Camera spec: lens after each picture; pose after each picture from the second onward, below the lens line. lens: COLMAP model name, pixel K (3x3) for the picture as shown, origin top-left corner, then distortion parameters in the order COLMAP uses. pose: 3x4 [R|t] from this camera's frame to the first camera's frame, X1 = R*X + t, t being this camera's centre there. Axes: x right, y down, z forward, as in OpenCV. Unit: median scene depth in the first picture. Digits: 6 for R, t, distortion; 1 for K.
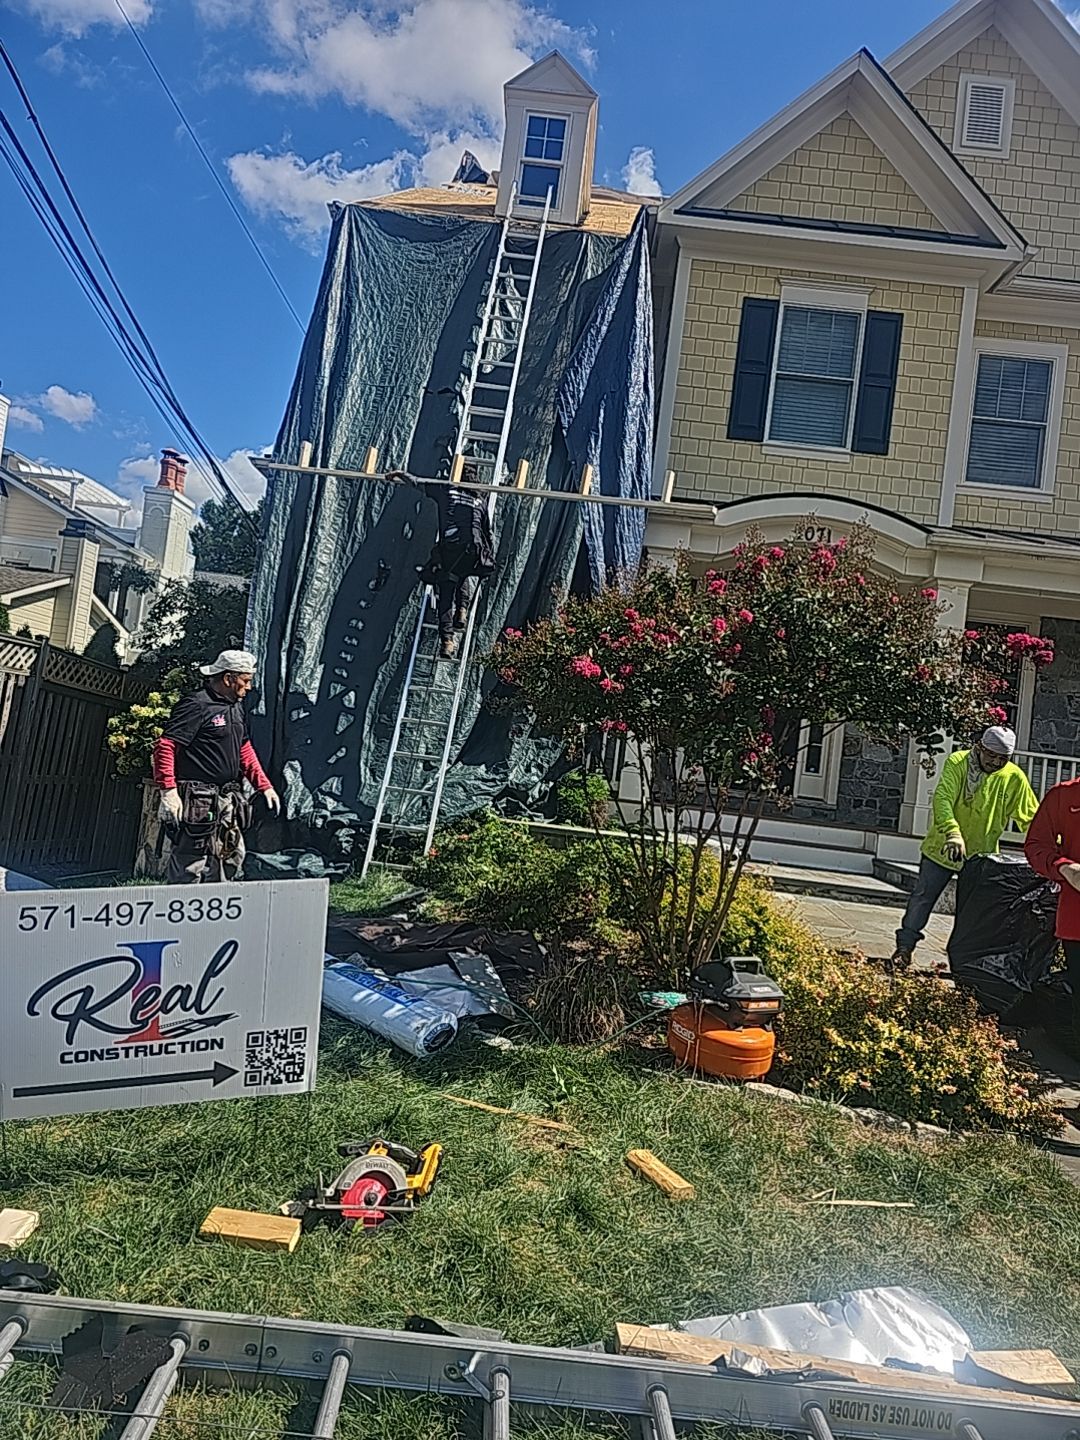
lens RADIAL K [[907.5, 0, 534.0], [0, 907.5, 713.0], [0, 0, 1]] dist [0.062991, -0.052041]
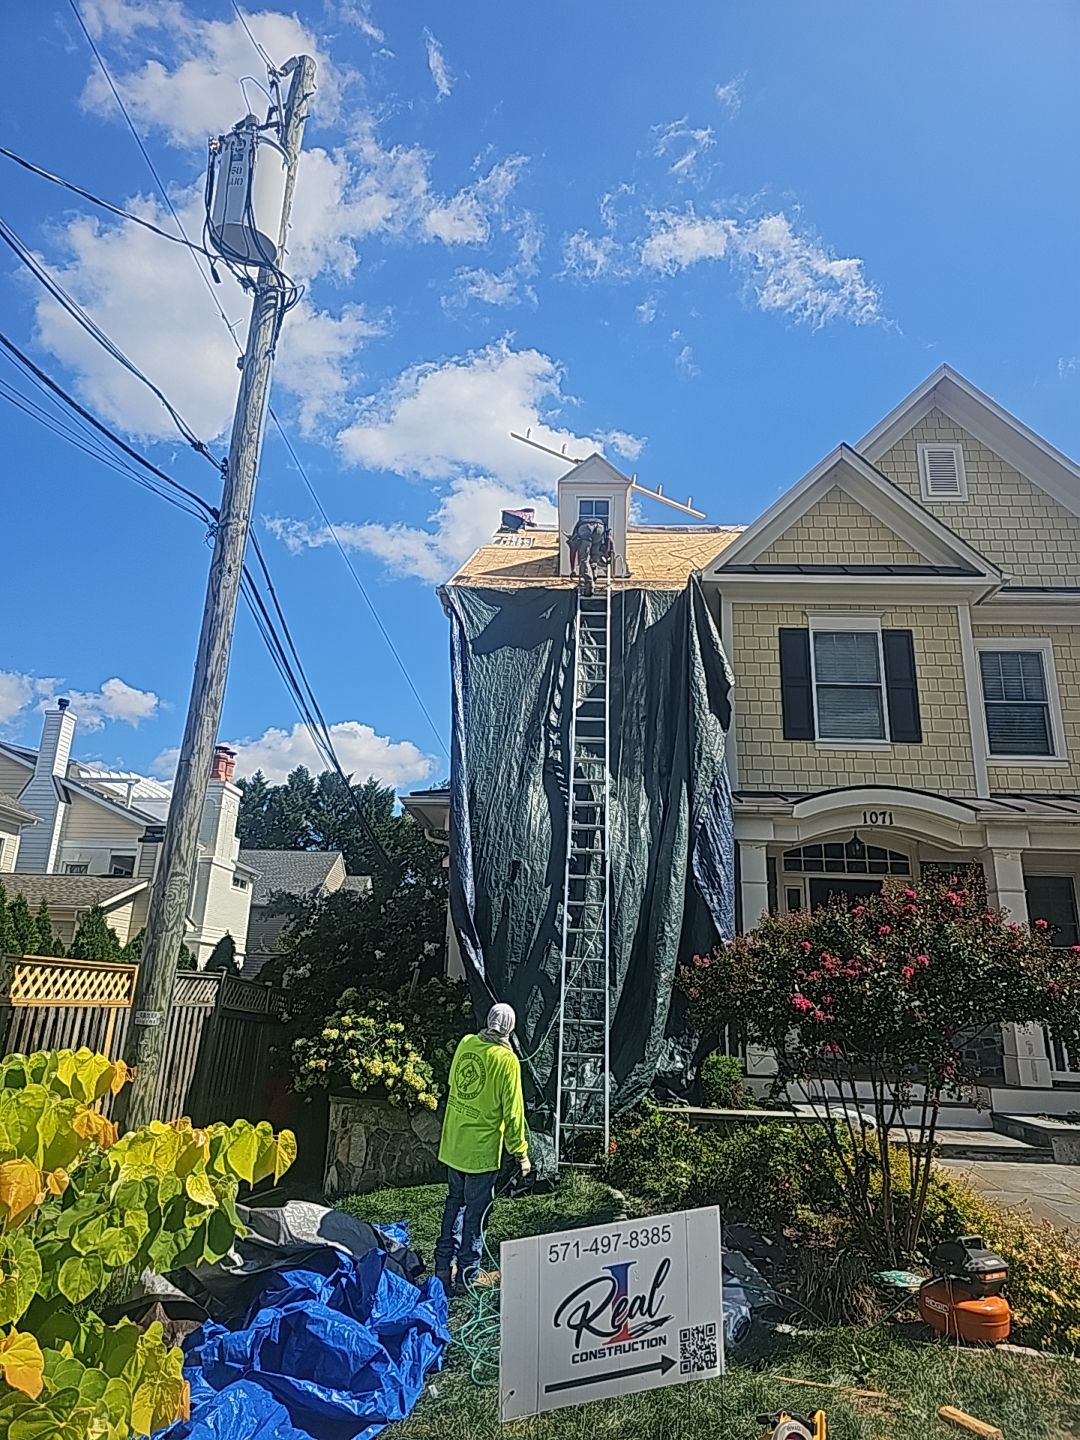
lens RADIAL K [[907.5, 0, 534.0], [0, 907.5, 713.0], [0, 0, 1]] dist [0.062991, -0.052041]
pose [[0.995965, -0.089568, 0.005554, -0.285056], [0.088015, 0.962864, -0.255236, -0.142243], [0.017513, 0.254695, 0.966863, -0.395829]]
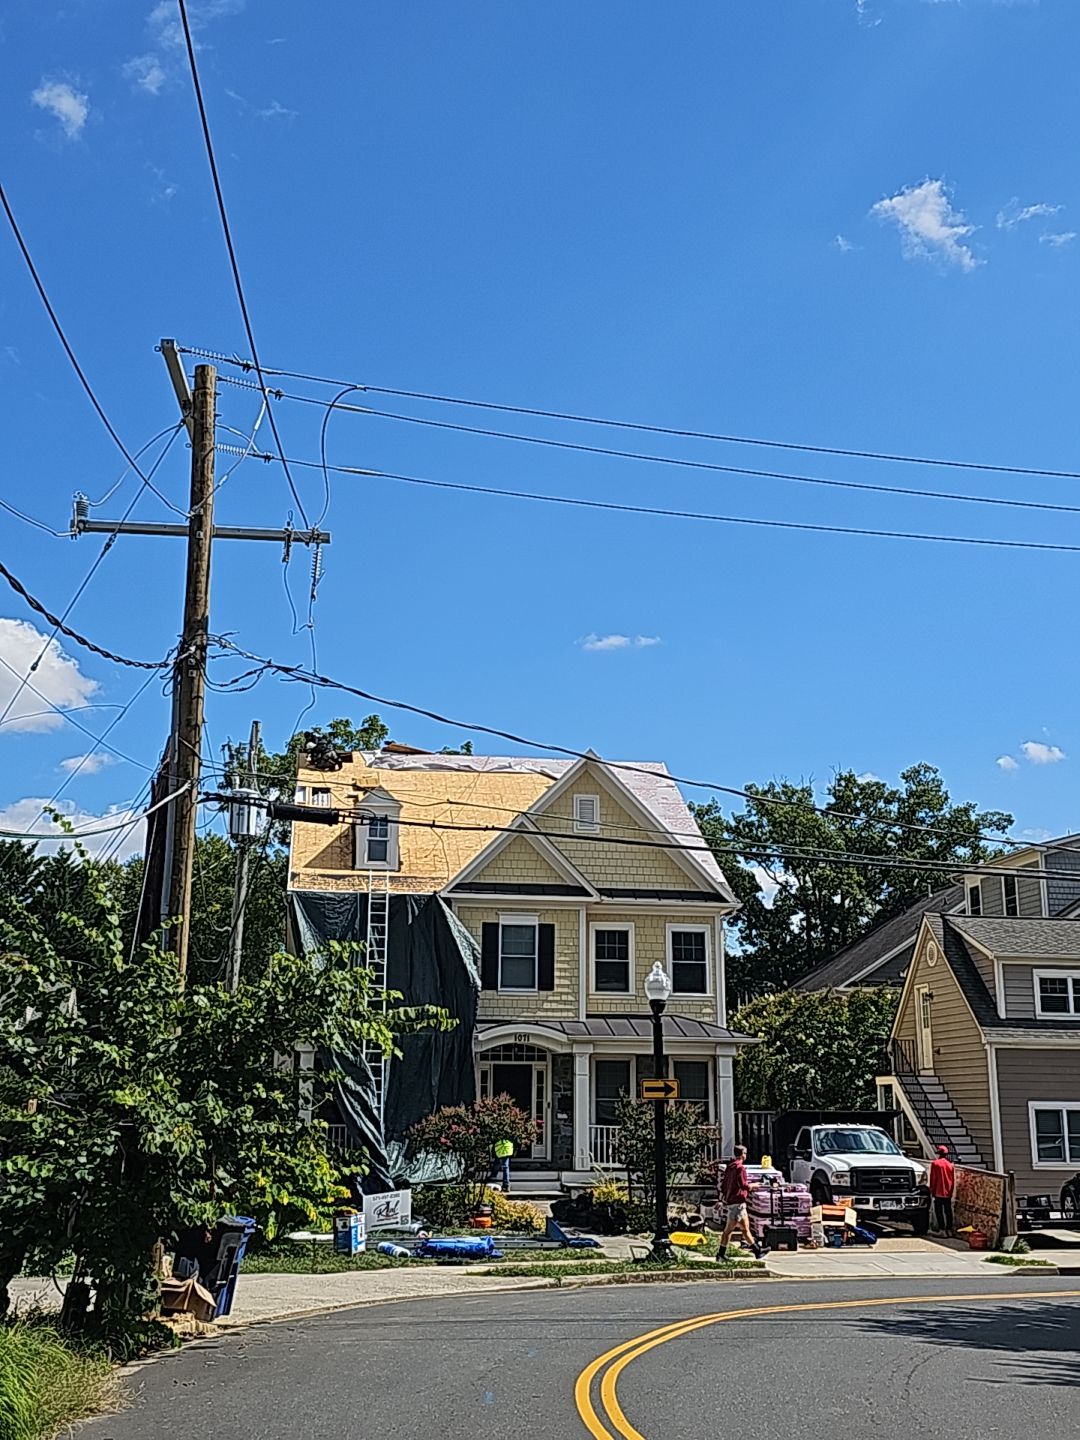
lens RADIAL K [[1534.8, 0, 541.4], [0, 1534.8, 692.1], [0, 0, 1]] dist [0.076366, -0.165098]
pose [[0.978473, -0.066537, 0.195354, -0.756235], [0.105299, 0.975073, -0.195307, -0.627551], [-0.177489, 0.211673, 0.961089, -6.427401]]
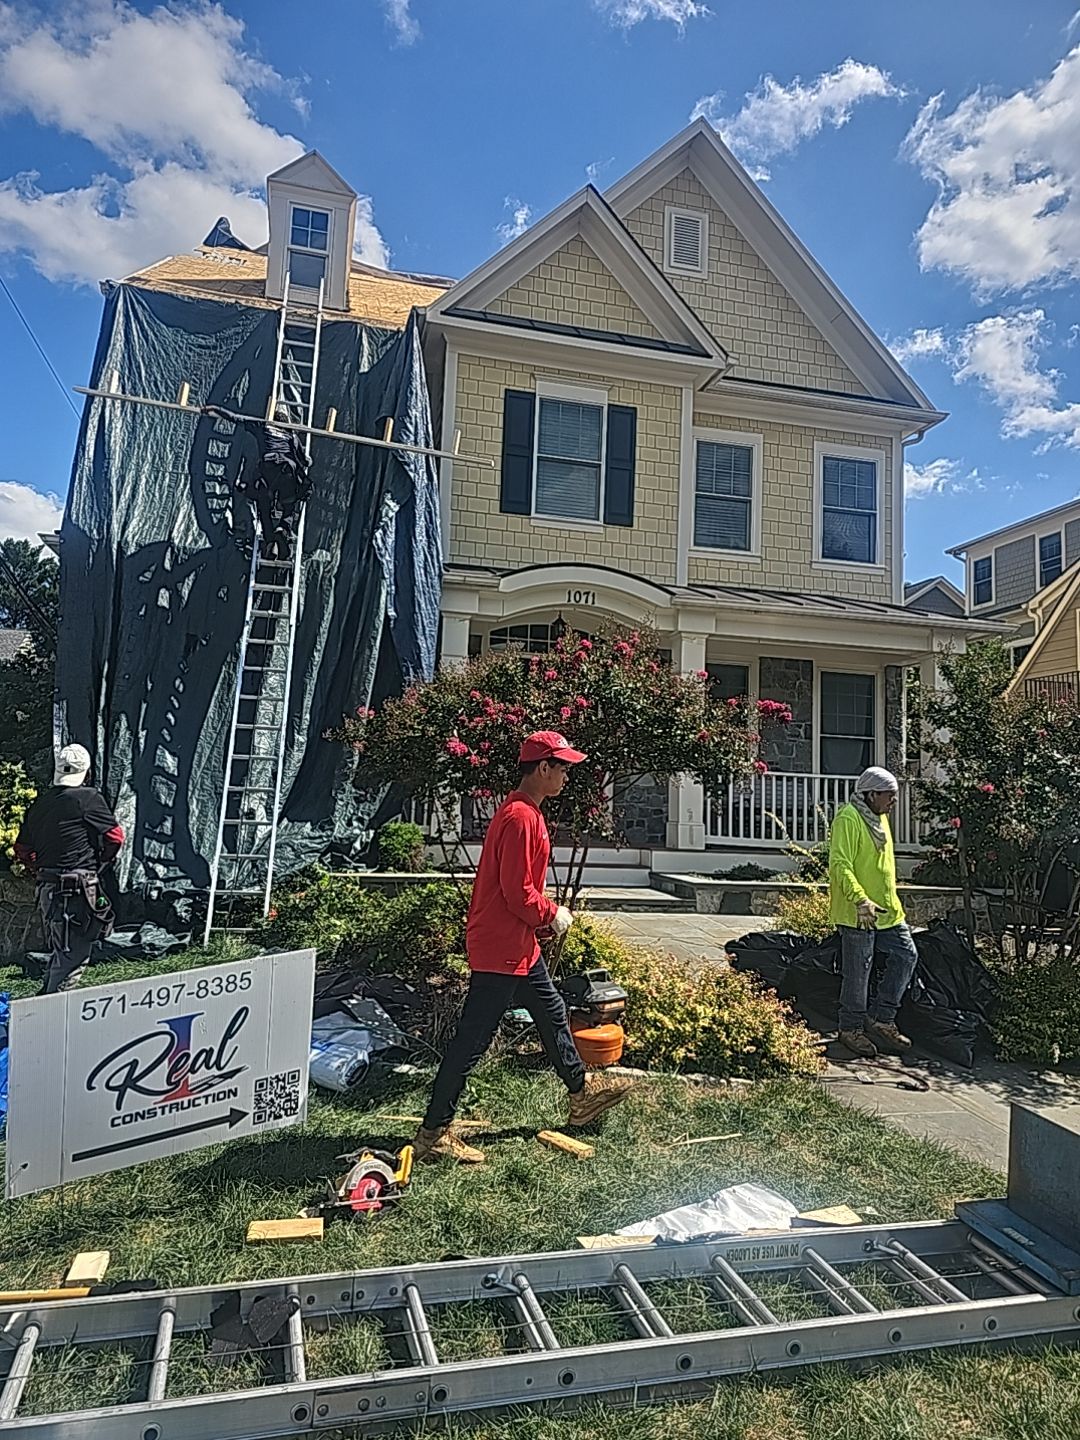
lens RADIAL K [[907.2, 0, 511.3], [0, 907.2, 707.2], [0, 0, 1]] dist [0.068586, -0.066473]
pose [[0.967833, -0.057684, 0.244890, -0.156046], [0.067266, 0.997255, -0.030941, -0.058654], [-0.242433, 0.046419, 0.969057, -0.195574]]
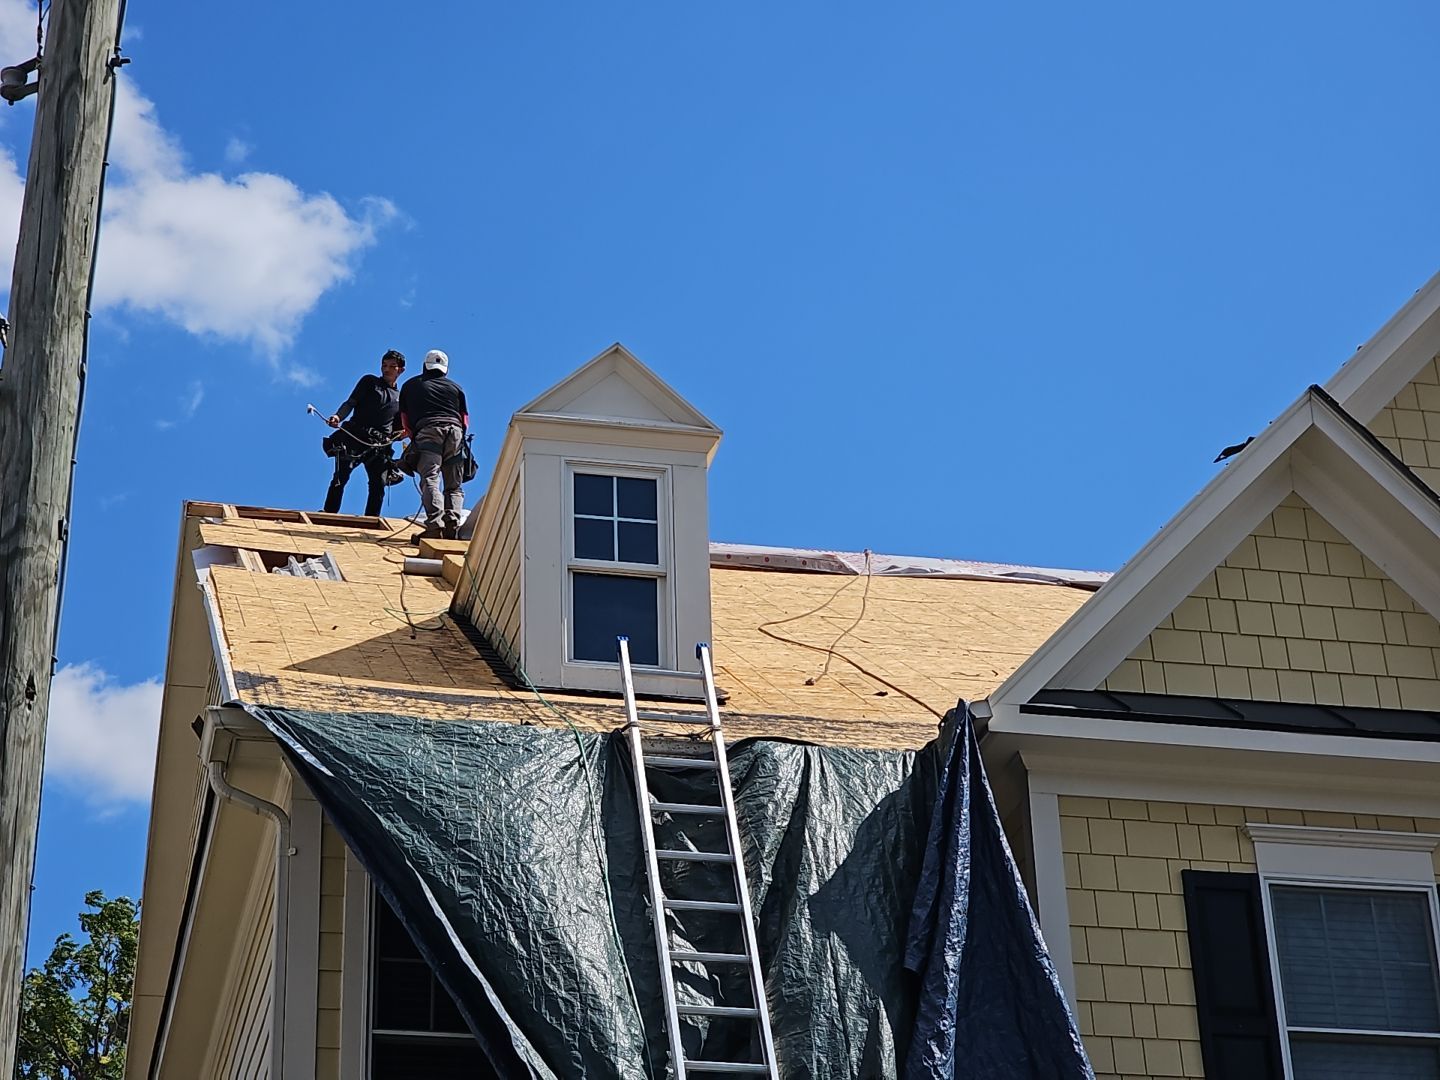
lens RADIAL K [[2770.9, 0, 717.7], [0, 2770.9, 511.9], [0, 0, 1]] dist [-0.328959, 2.205861]
pose [[0.960005, -0.020699, 0.279217, -0.865848], [0.137555, 0.903476, -0.405968, -0.245391], [-0.243863, 0.428139, 0.870189, -0.430095]]
